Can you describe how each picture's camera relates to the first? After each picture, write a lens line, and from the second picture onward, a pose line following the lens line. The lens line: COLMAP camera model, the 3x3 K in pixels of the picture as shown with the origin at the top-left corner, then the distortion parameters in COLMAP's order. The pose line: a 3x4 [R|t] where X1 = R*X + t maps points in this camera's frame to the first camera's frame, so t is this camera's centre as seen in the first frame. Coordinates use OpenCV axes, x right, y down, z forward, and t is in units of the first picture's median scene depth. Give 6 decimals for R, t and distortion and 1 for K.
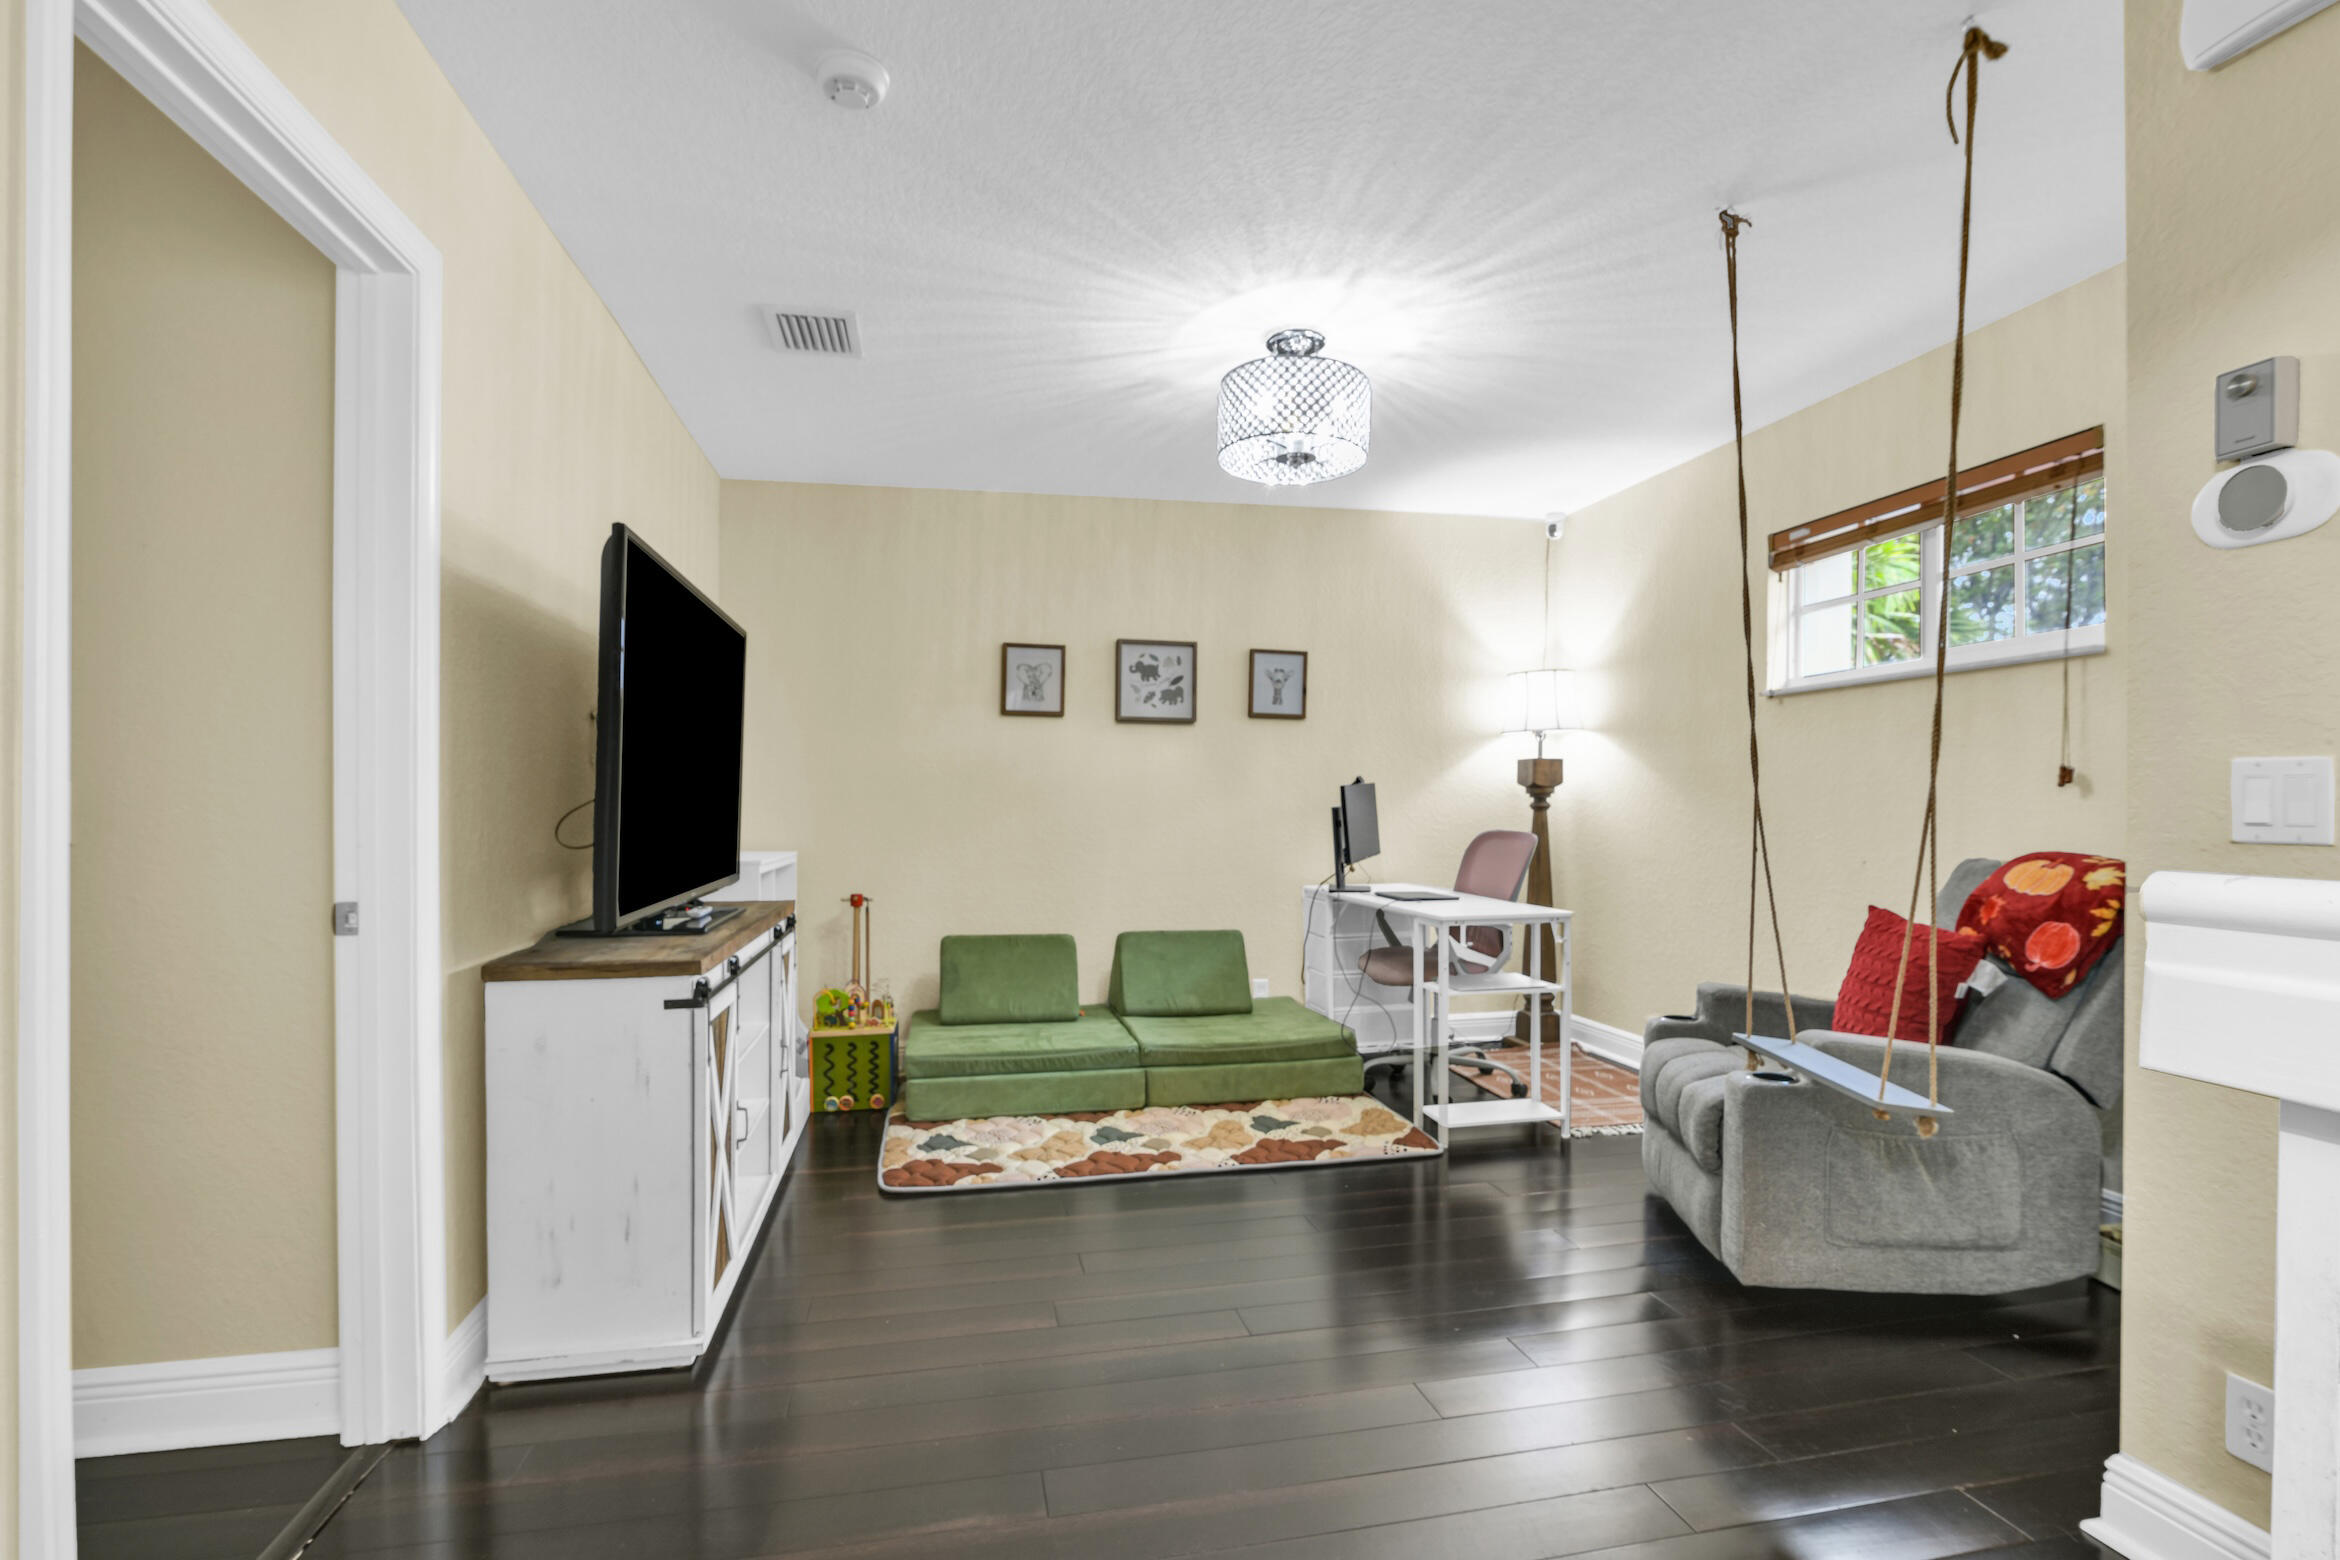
lens RADIAL K [[1084.6, 0, 1166.8], [0, 1084.6, 800.9], [0, 0, 1]] dist [-0.019167, 0.000242]
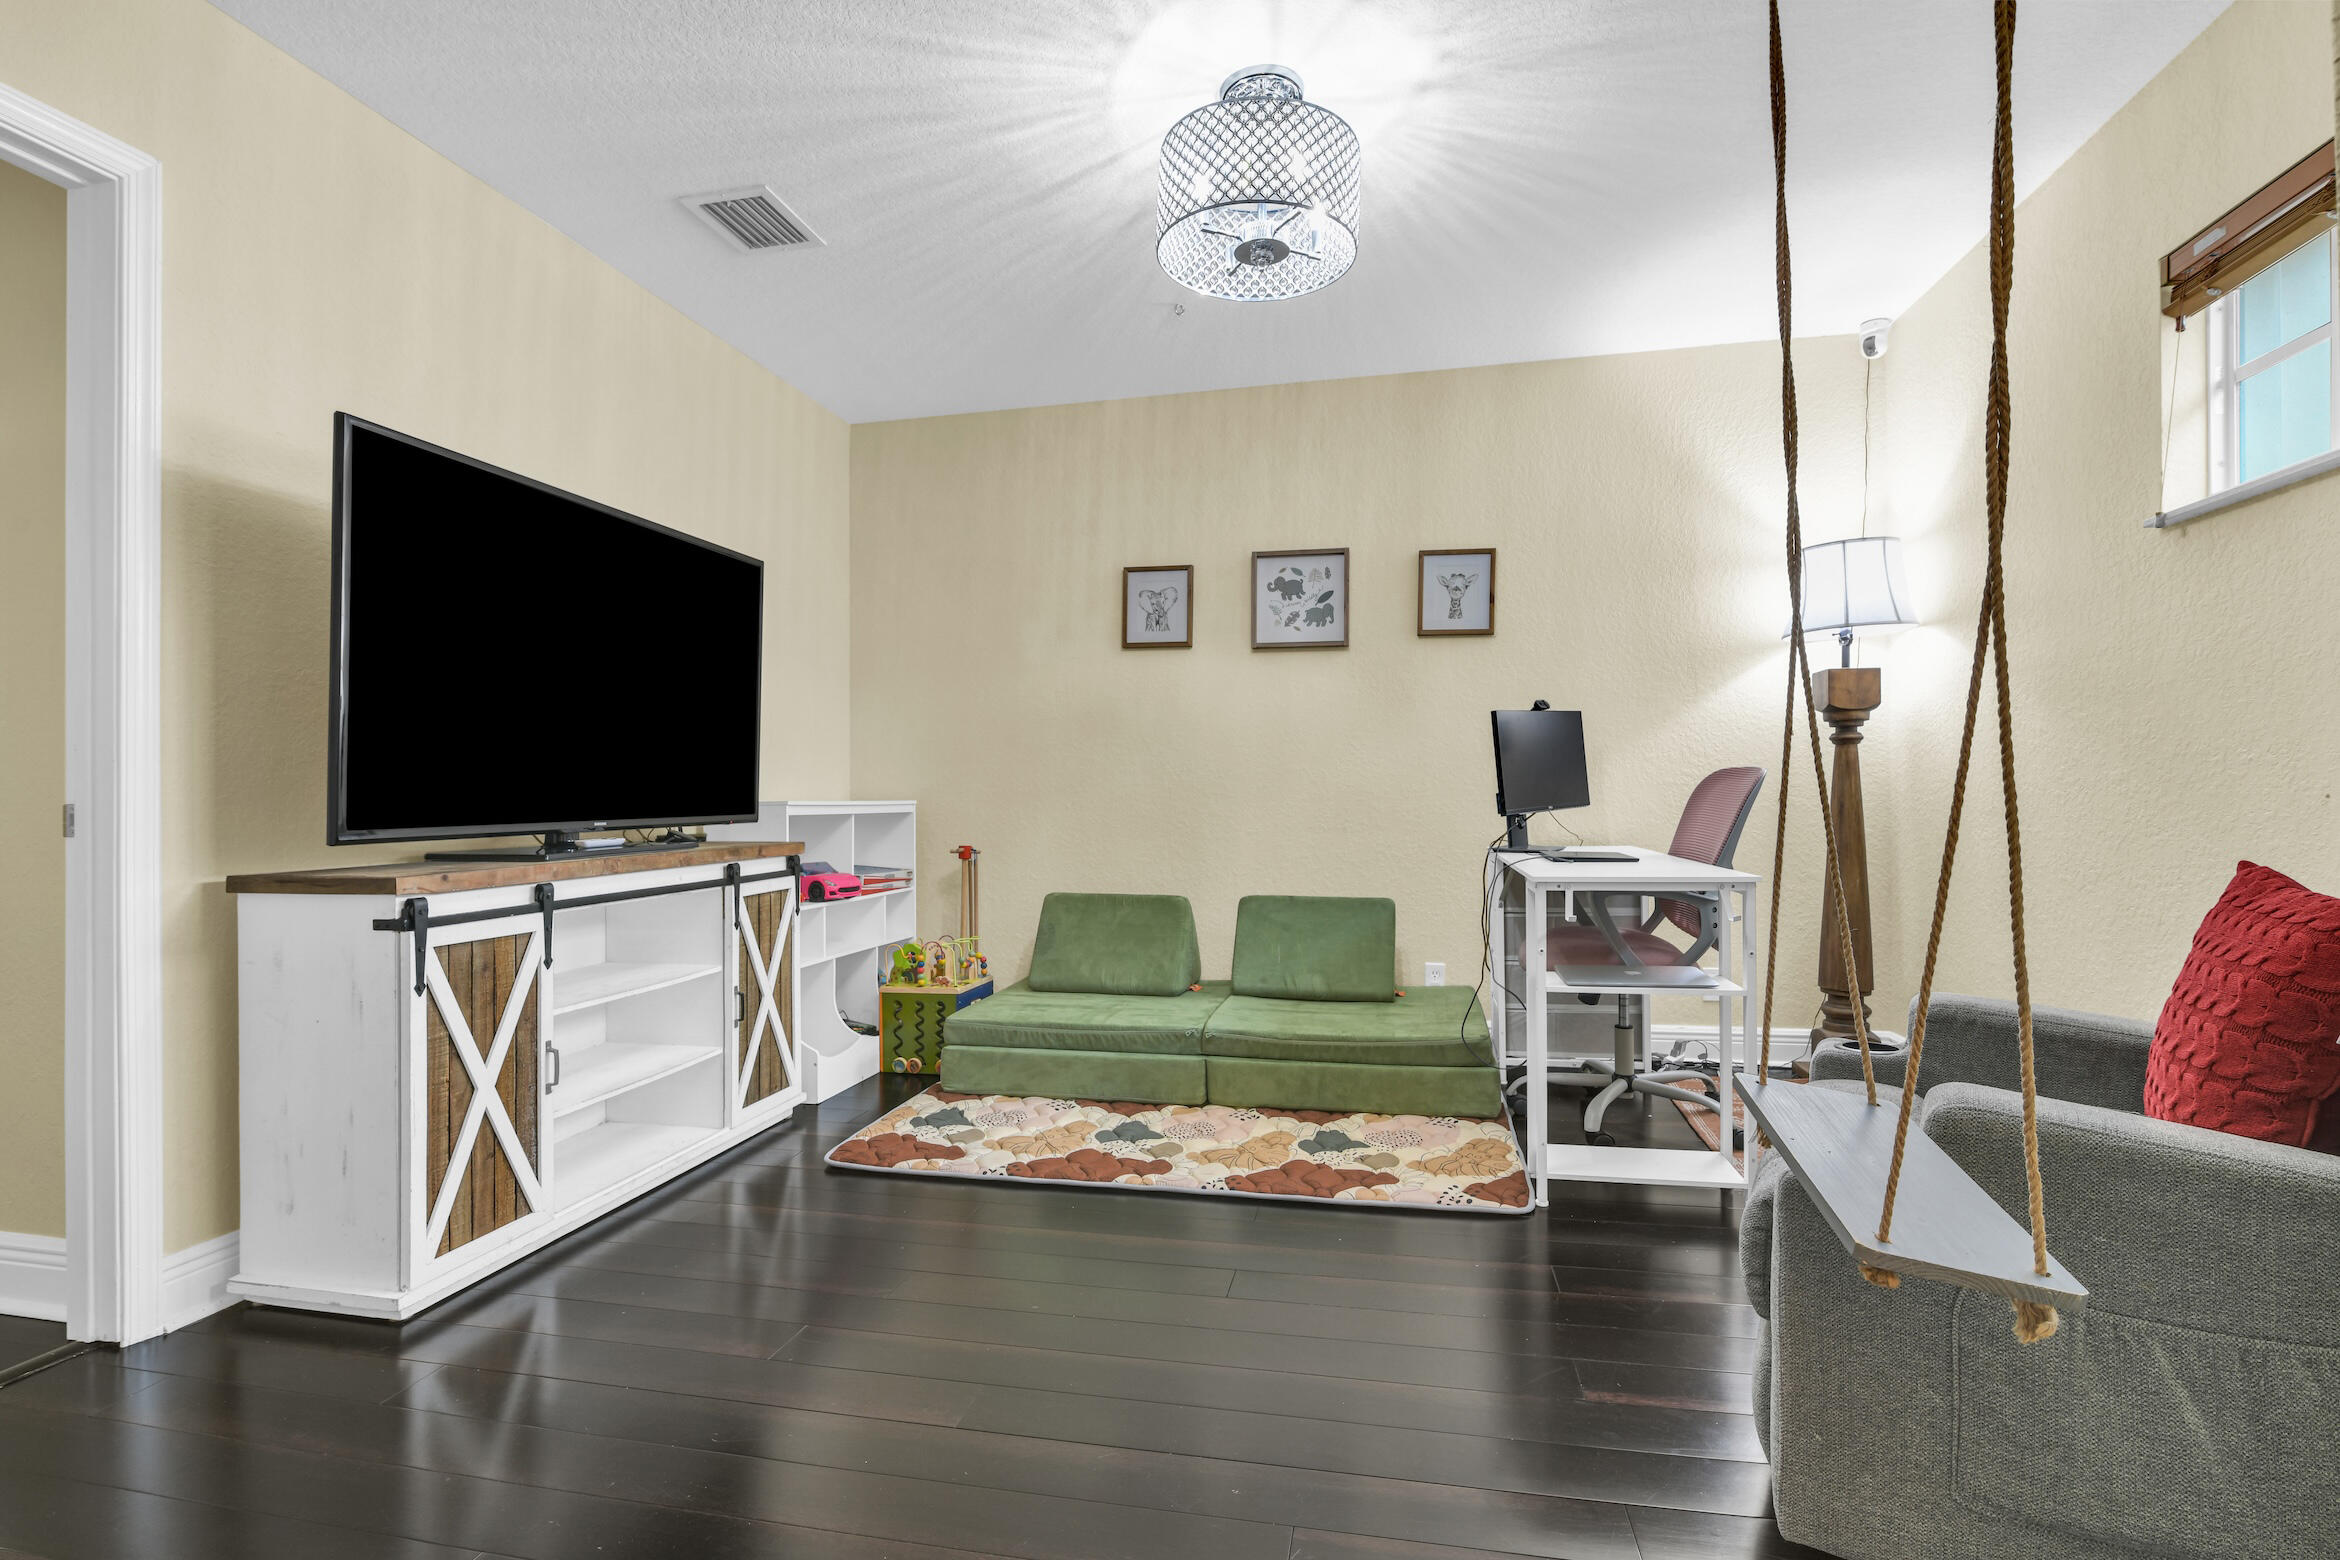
lens RADIAL K [[1093.2, 0, 1167.0], [0, 1093.2, 786.3], [0, 0, 1]] dist [-0.013325, -0.000167]
pose [[0.915612, -0.008137, -0.401980, 0.277804], [0.008638, 0.999963, -0.000566, 0.039720], [0.401970, -0.002954, 0.915648, 0.220341]]
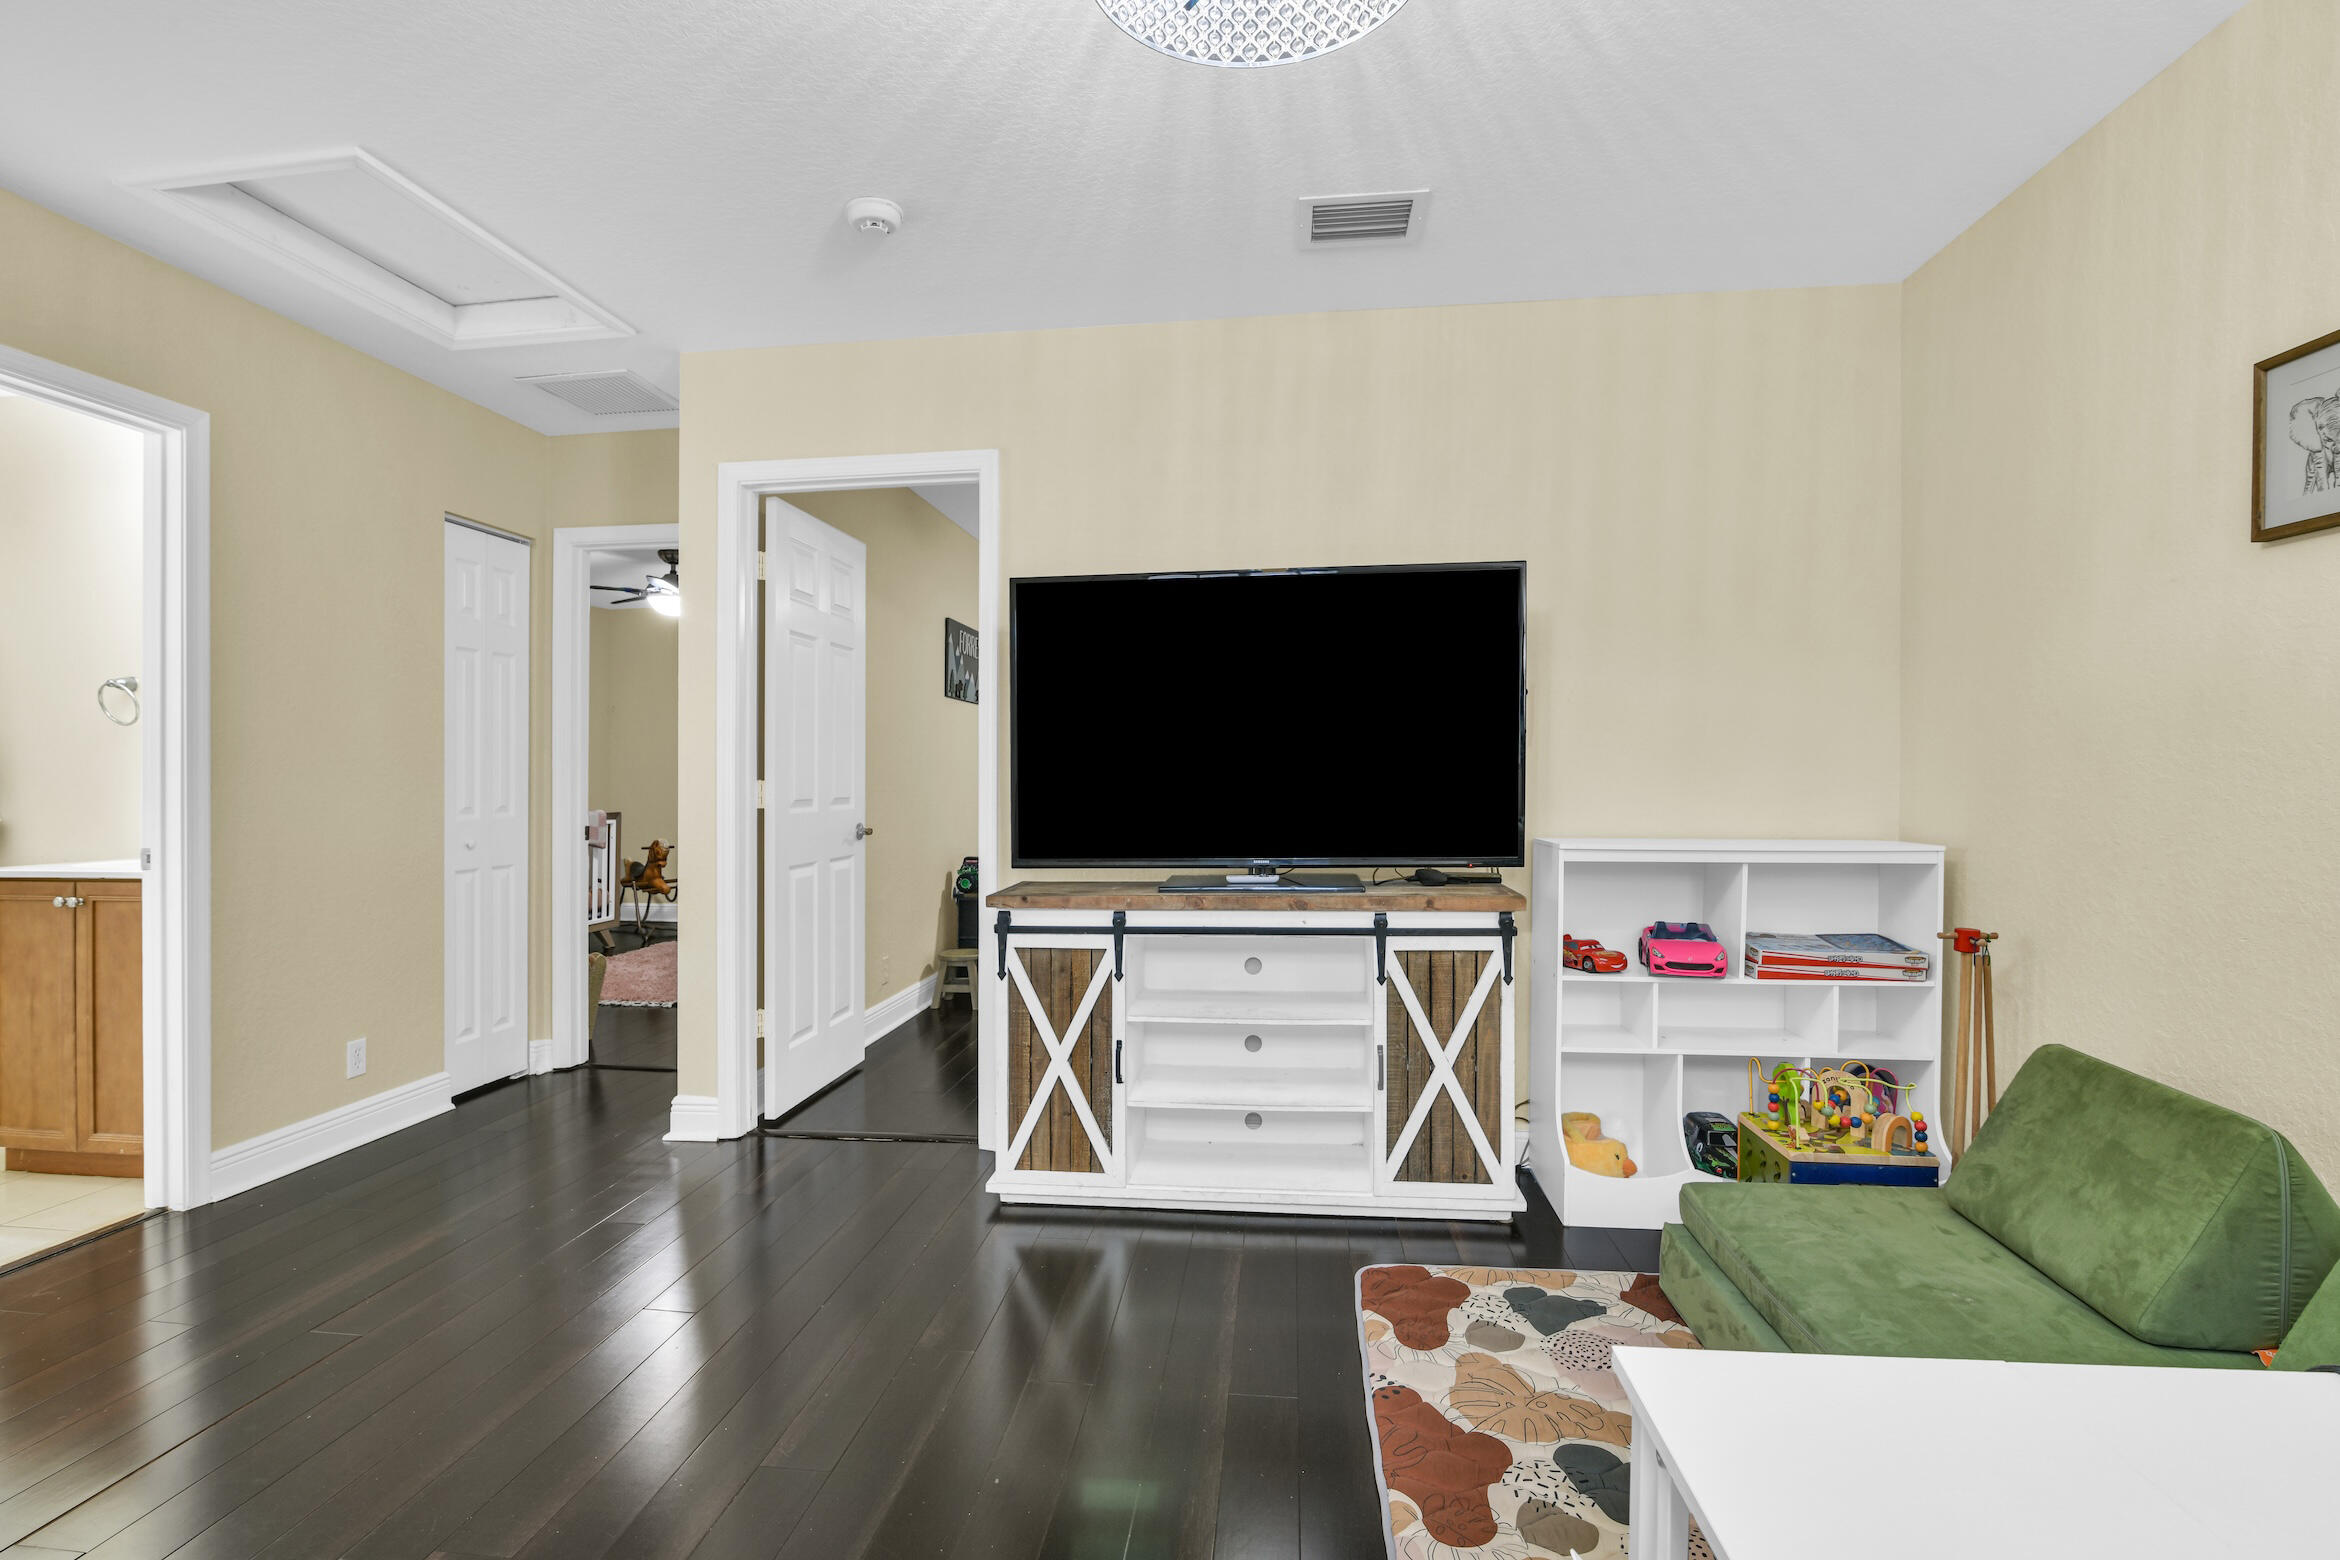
lens RADIAL K [[1080.8, 0, 1174.1], [0, 1080.8, 764.1], [0, 0, 1]] dist [-0.001588, -0.000114]
pose [[-0.309207, -0.005494, -0.950979, 0.401656], [0.013923, 0.999850, -0.010304, 0.000553], [0.950893, -0.016426, -0.309084, 0.855334]]
